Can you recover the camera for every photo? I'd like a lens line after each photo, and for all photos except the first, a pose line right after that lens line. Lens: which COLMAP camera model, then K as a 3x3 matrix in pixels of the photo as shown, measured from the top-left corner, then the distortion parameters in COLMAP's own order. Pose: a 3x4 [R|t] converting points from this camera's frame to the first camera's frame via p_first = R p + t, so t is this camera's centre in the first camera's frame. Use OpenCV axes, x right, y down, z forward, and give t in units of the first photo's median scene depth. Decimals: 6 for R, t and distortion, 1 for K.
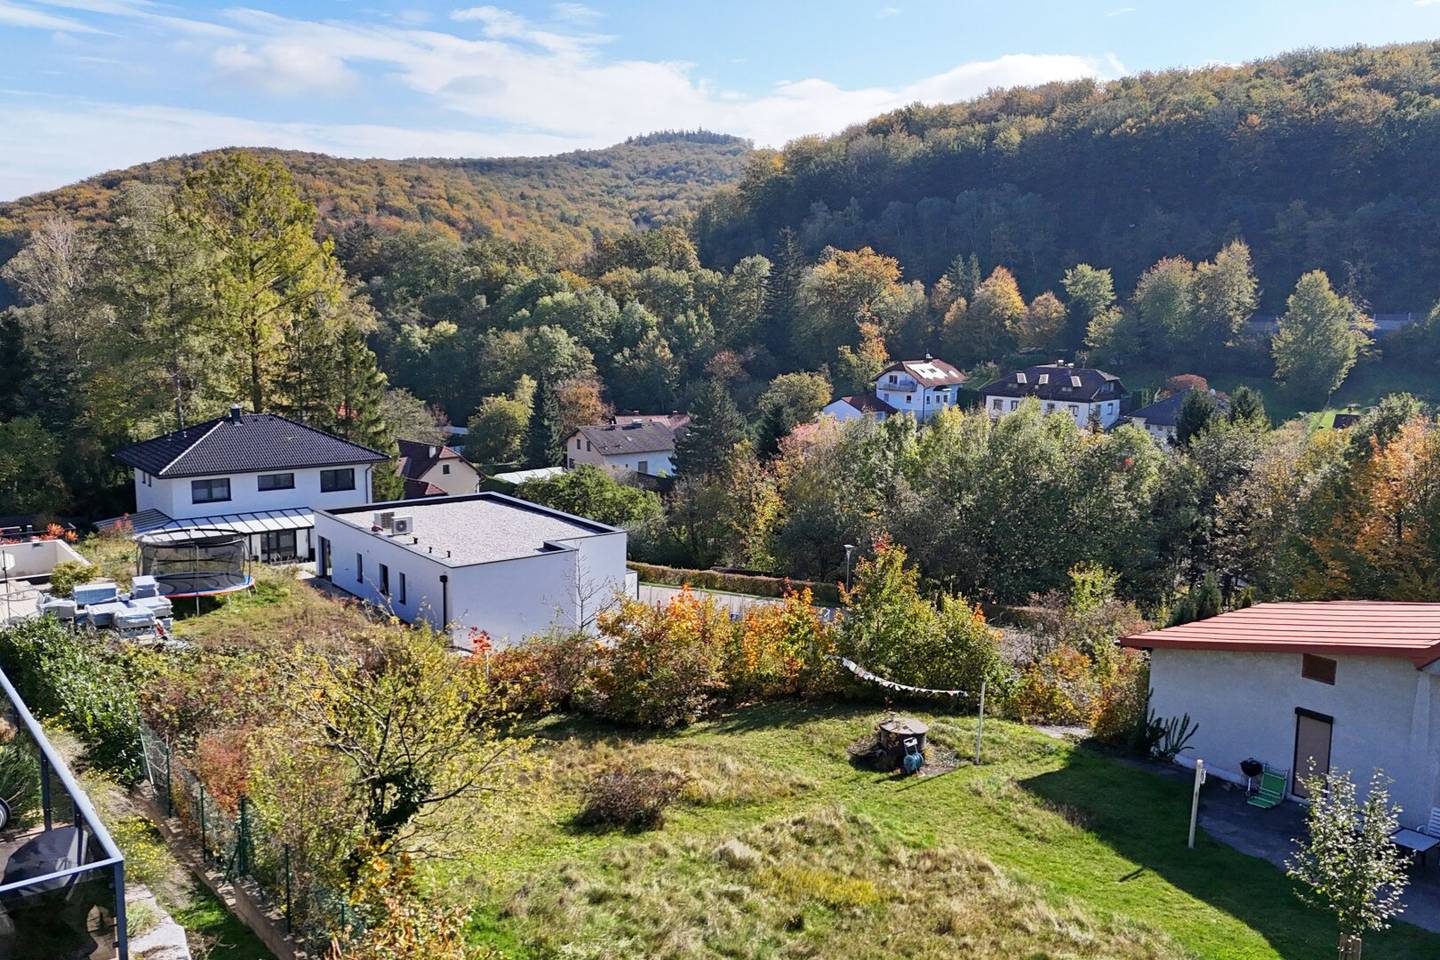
lens RADIAL K [[1191.3, 0, 720.0], [0, 1191.3, 480.0], [0, 0, 1]] dist [0.012932, -0.004399]
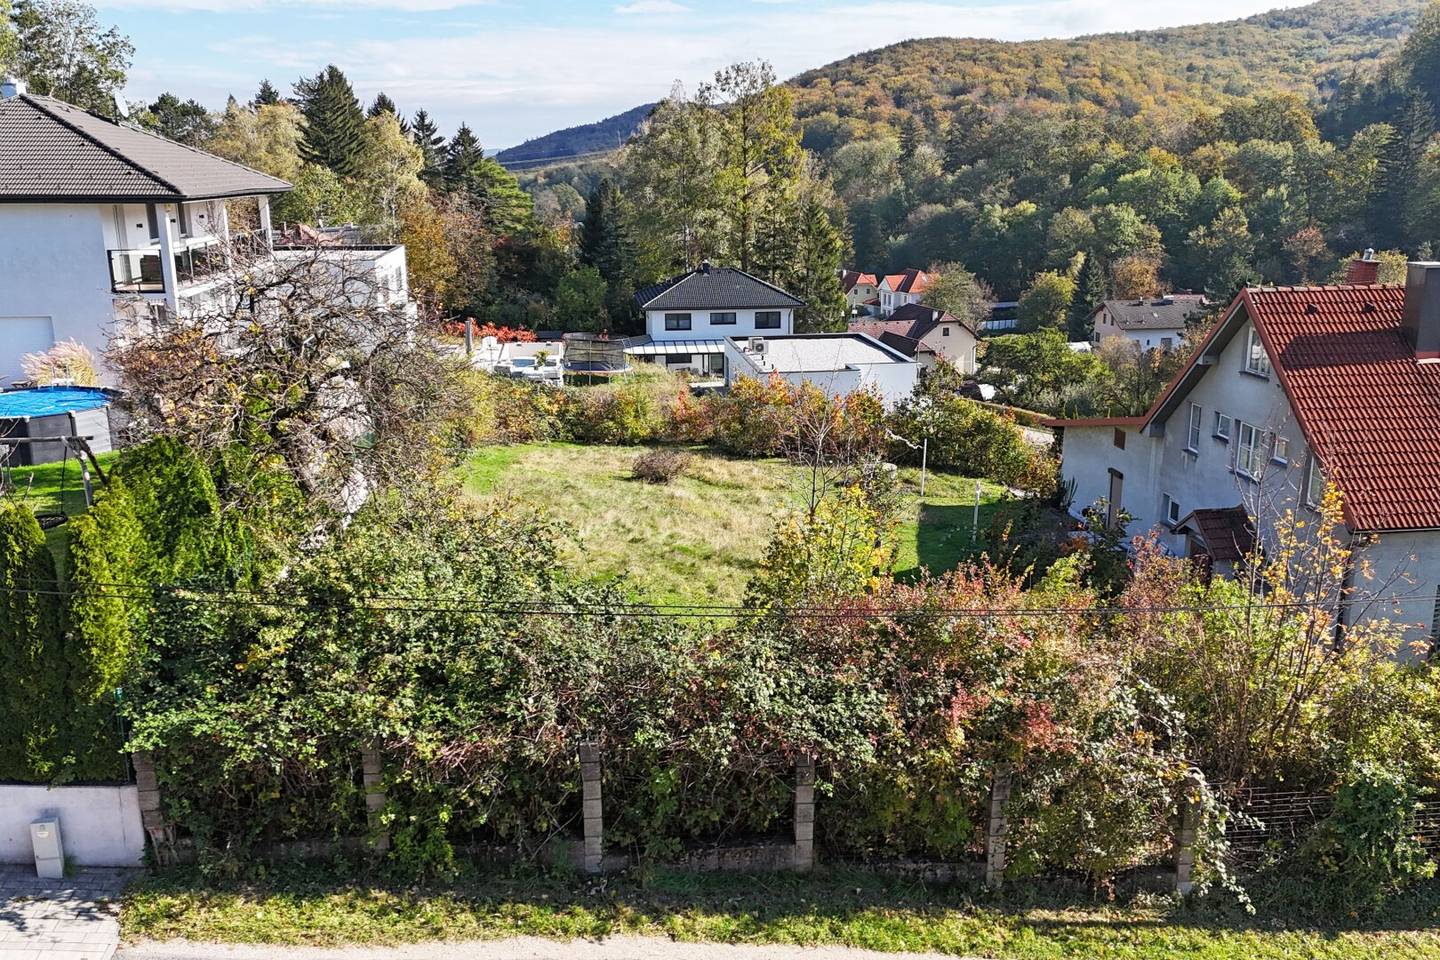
lens RADIAL K [[1191.3, 0, 720.0], [0, 1191.3, 480.0], [0, 0, 1]] dist [0.012932, -0.004399]
pose [[0.848979, 0.108132, -0.517245, 0.111850], [-0.059311, 0.992153, 0.110064, 0.011323], [0.525088, -0.062764, 0.848730, -0.052157]]
